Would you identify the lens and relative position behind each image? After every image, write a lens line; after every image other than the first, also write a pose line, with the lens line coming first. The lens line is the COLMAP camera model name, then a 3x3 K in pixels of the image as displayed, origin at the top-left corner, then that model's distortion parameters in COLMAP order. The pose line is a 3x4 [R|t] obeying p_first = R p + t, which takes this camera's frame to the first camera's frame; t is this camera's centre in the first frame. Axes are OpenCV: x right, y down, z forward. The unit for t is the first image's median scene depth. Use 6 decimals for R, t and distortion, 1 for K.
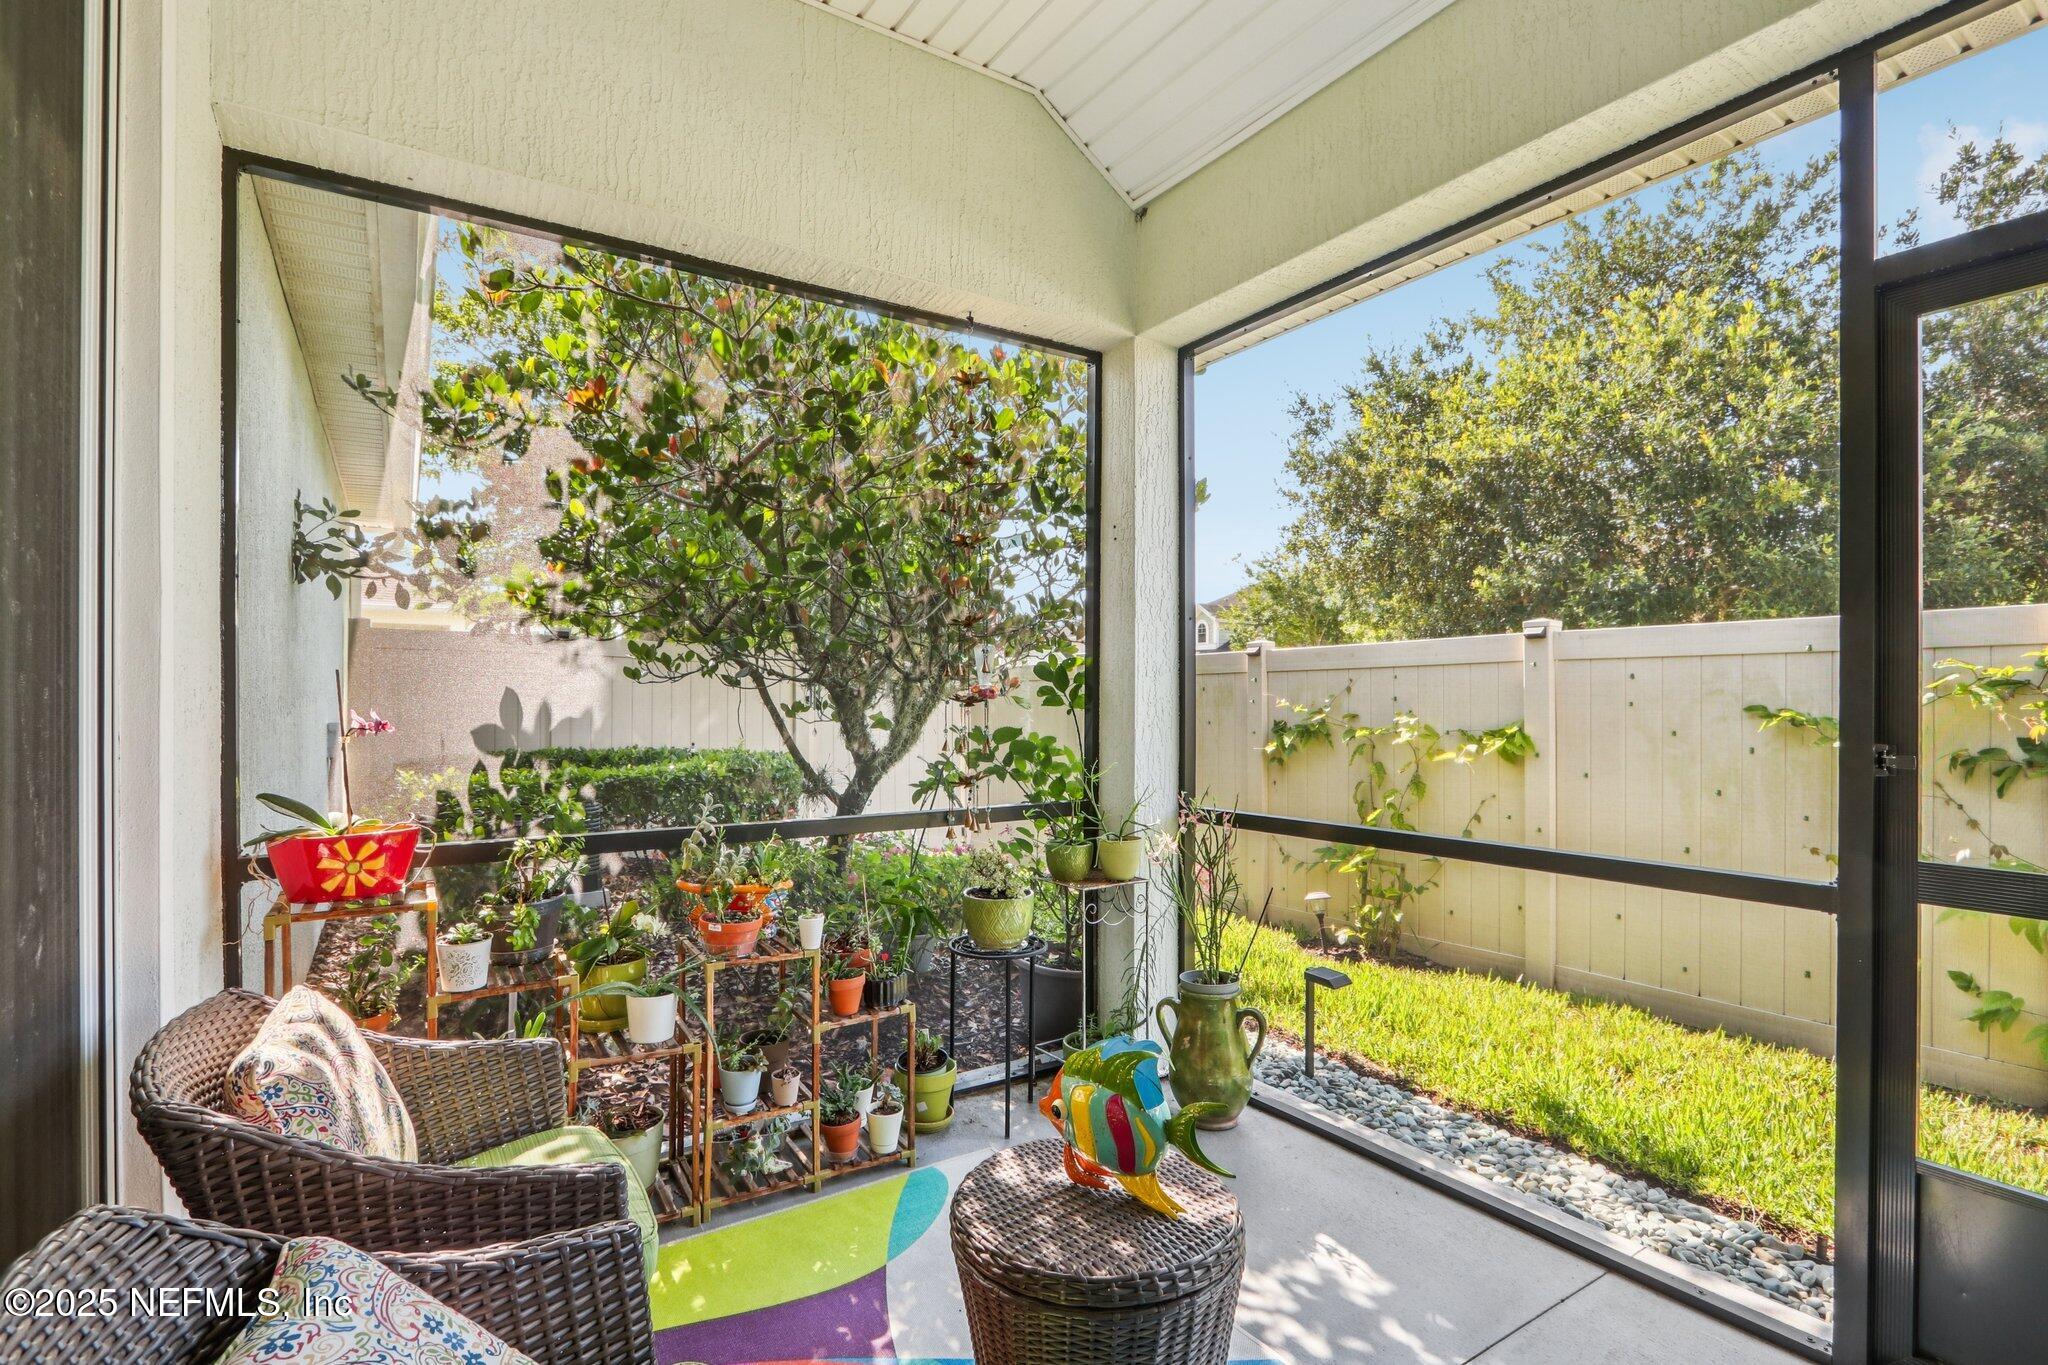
lens RADIAL K [[961.3, 0, 1026.0], [0, 961.3, 700.5], [0, 0, 1]] dist [-0.009611, 0.001308]
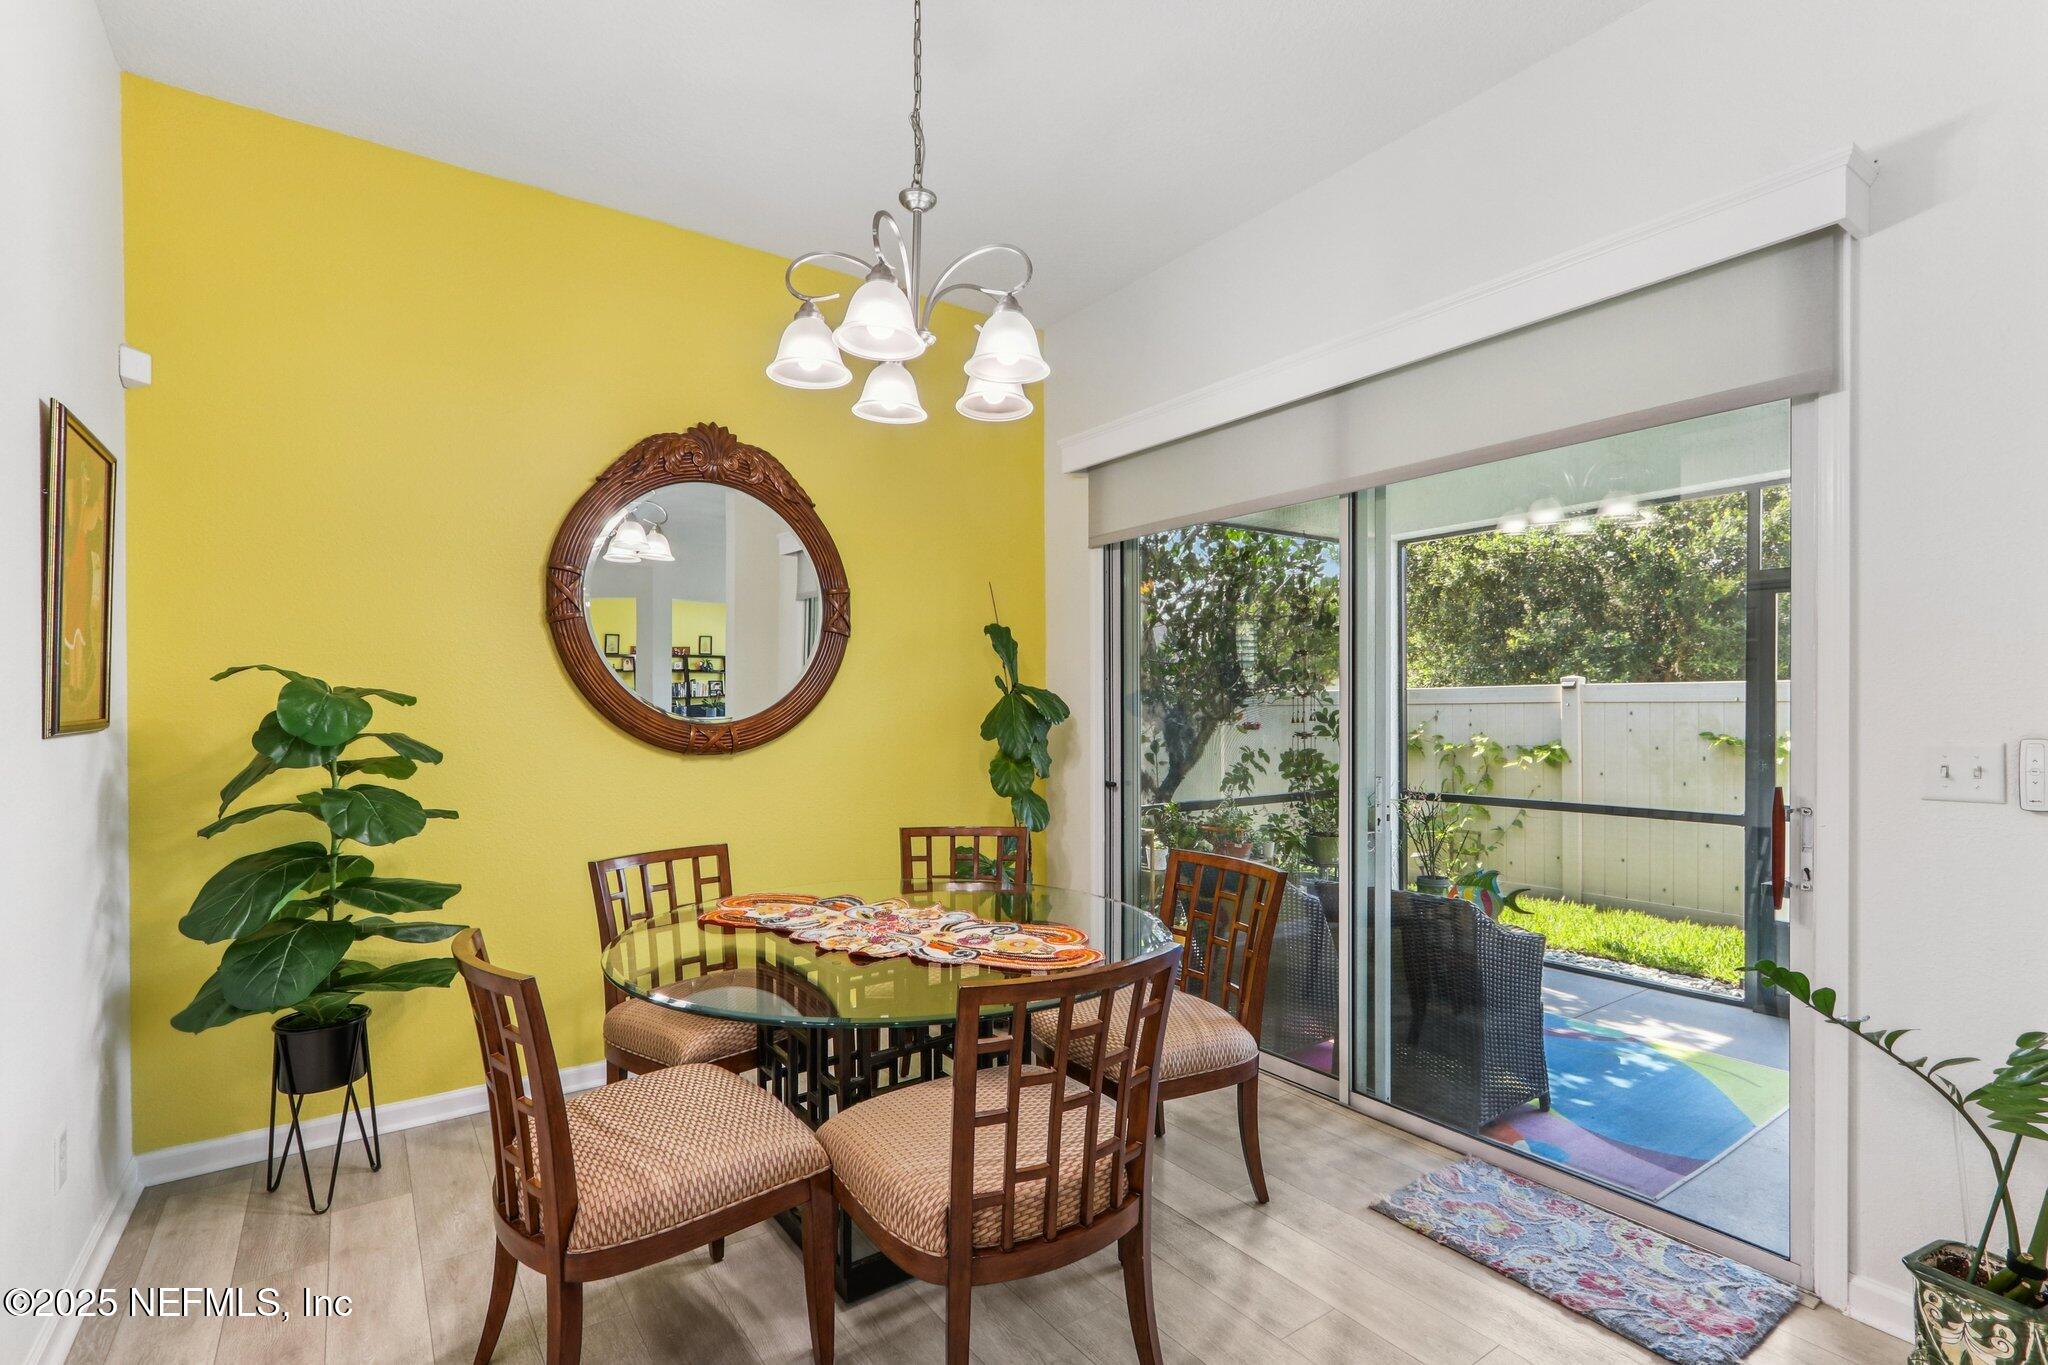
lens RADIAL K [[961.3, 0, 999.2], [0, 961.3, 710.3], [0, 0, 1]] dist [-0.009611, 0.001308]
pose [[0.999665, 0.001773, 0.025824, -0.443334], [-0.001982, 0.999966, 0.008056, -0.039002], [-0.025808, -0.008104, 0.999634, -0.549322]]
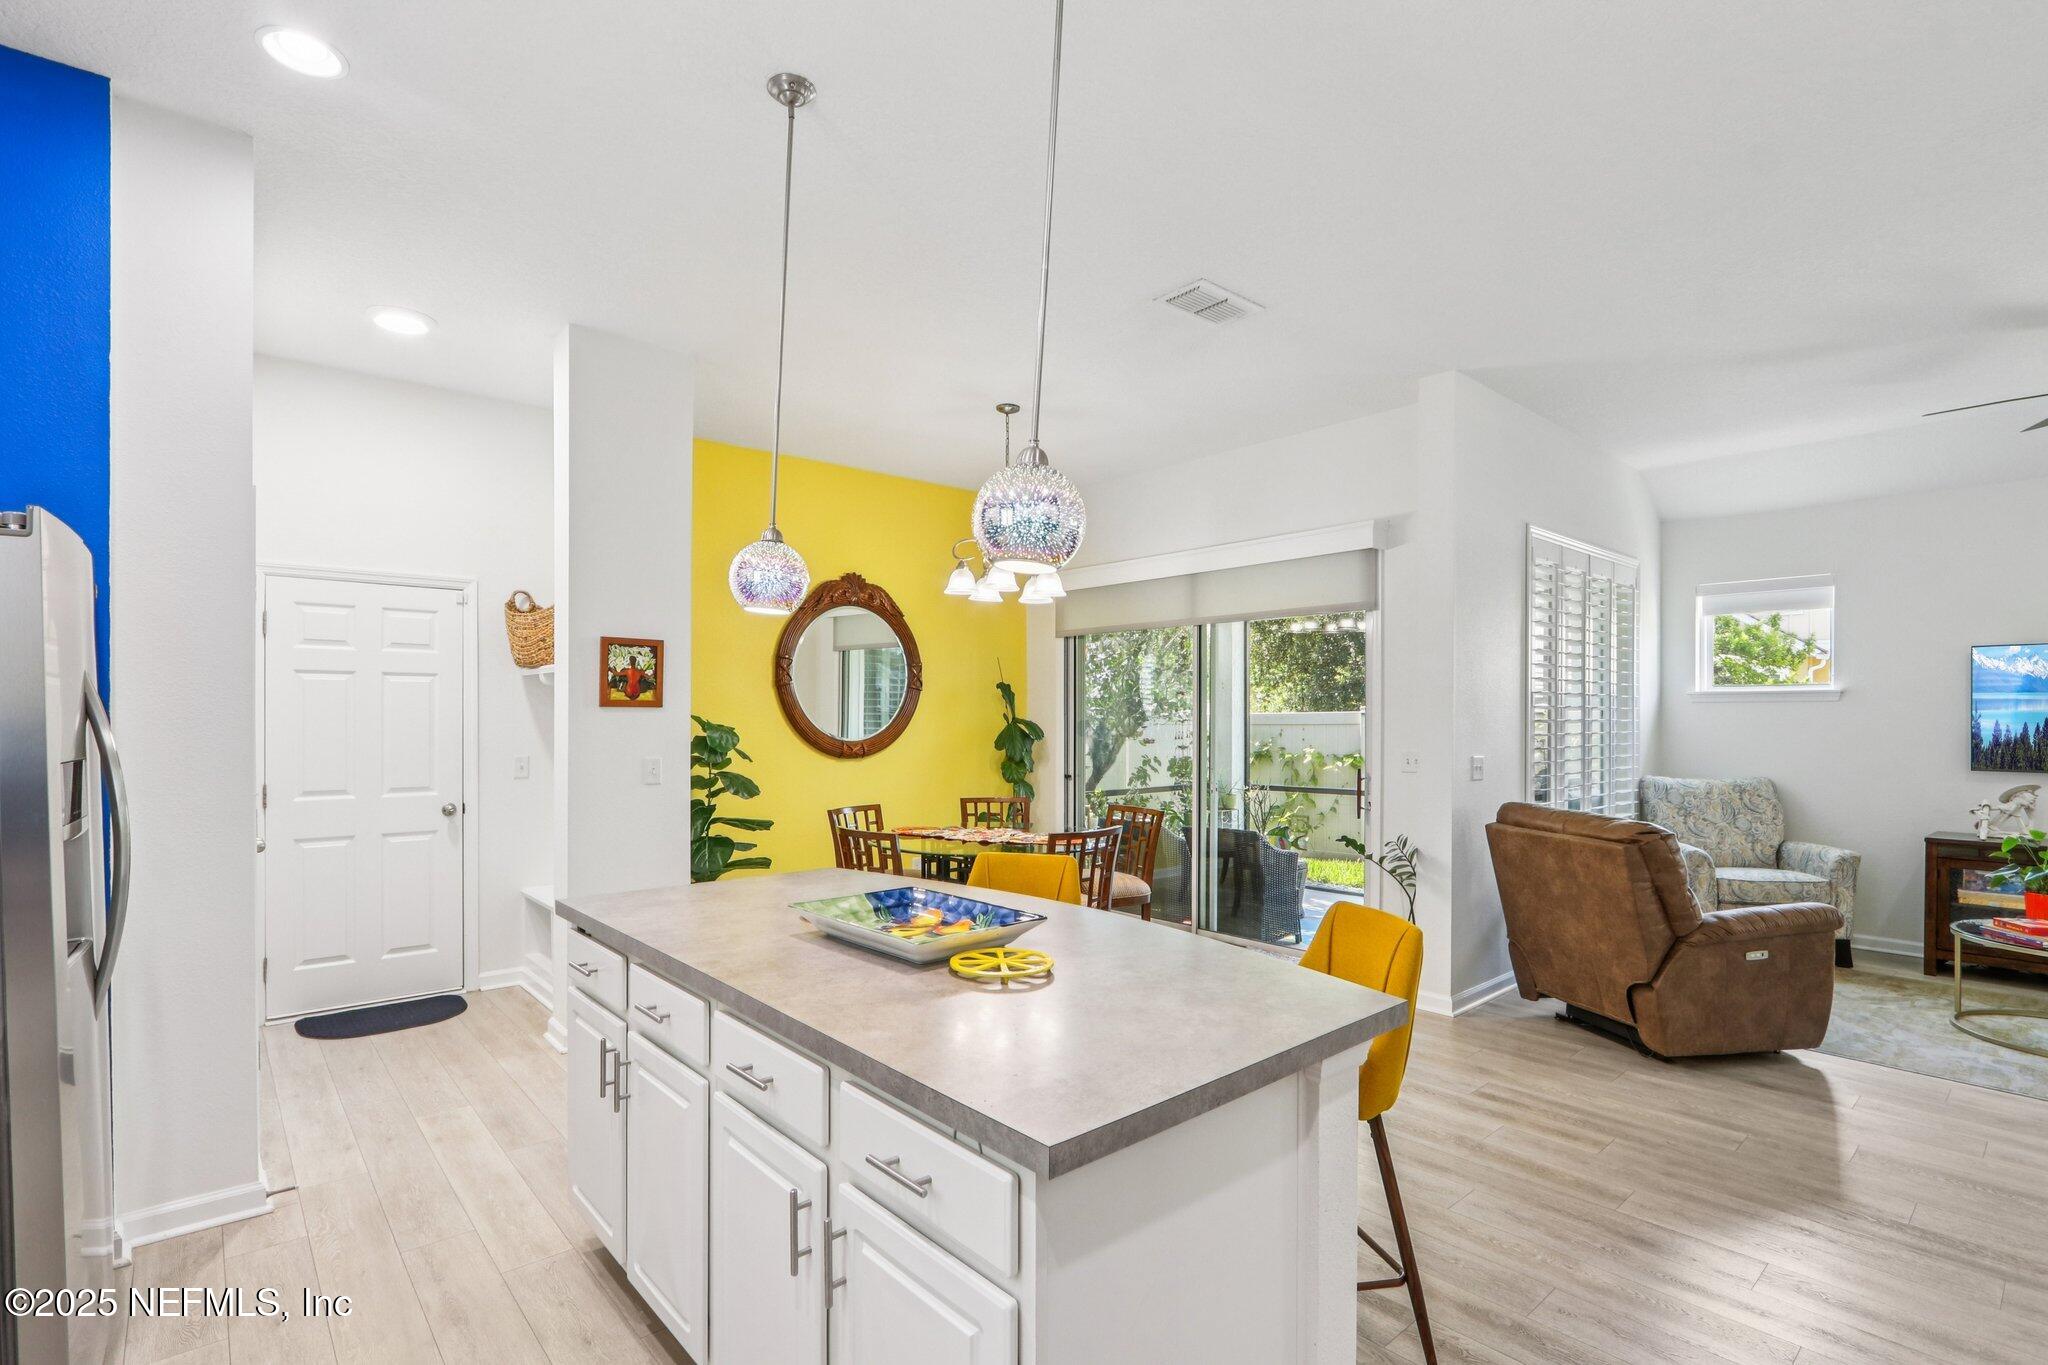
lens RADIAL K [[961.3, 0, 1003.1], [0, 961.3, 724.3], [0, 0, 1]] dist [-0.009611, 0.001308]
pose [[0.991400, 0.003679, 0.130814, -0.607554], [-0.005041, 0.999936, 0.010089, -0.058975], [-0.130768, -0.010662, 0.991356, -1.119856]]
